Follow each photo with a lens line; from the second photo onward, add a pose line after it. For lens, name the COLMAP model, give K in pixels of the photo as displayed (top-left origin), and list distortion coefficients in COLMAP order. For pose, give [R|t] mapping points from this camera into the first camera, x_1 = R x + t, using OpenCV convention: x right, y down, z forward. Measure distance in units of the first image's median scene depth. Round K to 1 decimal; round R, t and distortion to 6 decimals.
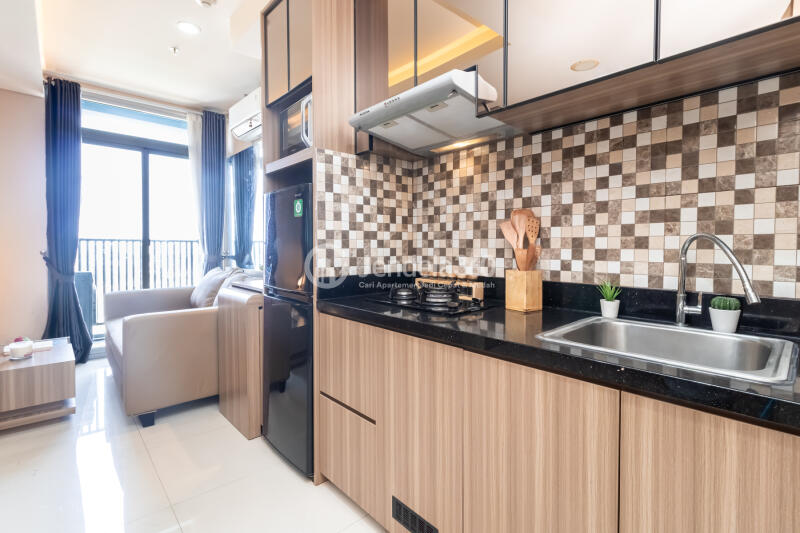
lens RADIAL K [[385.1, 0, 411.8], [0, 385.1, 255.8], [0, 0, 1]] dist [0.001373, 0.000775]
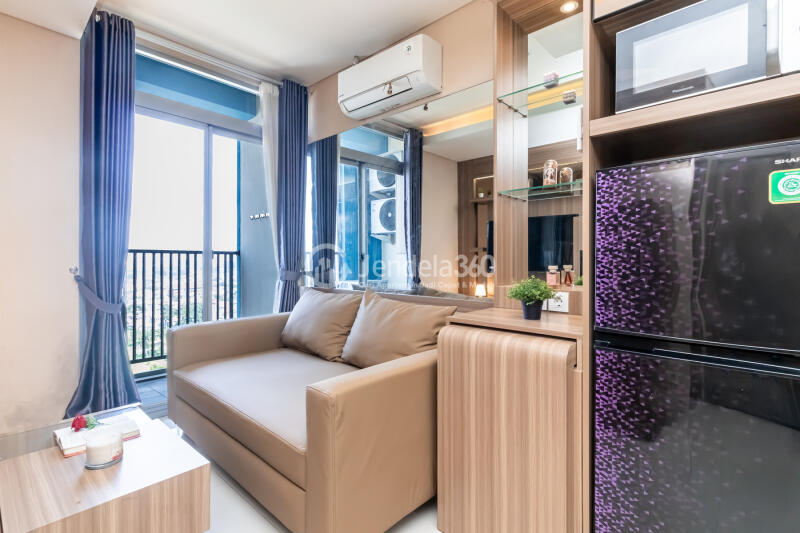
lens RADIAL K [[385.1, 0, 397.4], [0, 385.1, 265.4], [0, 0, 1]] dist [0.001373, 0.000775]
pose [[0.997575, 0.004409, 0.069459, -0.720847], [-0.004027, 0.999976, -0.005633, -0.023490], [-0.069482, 0.005340, 0.997569, 0.468465]]
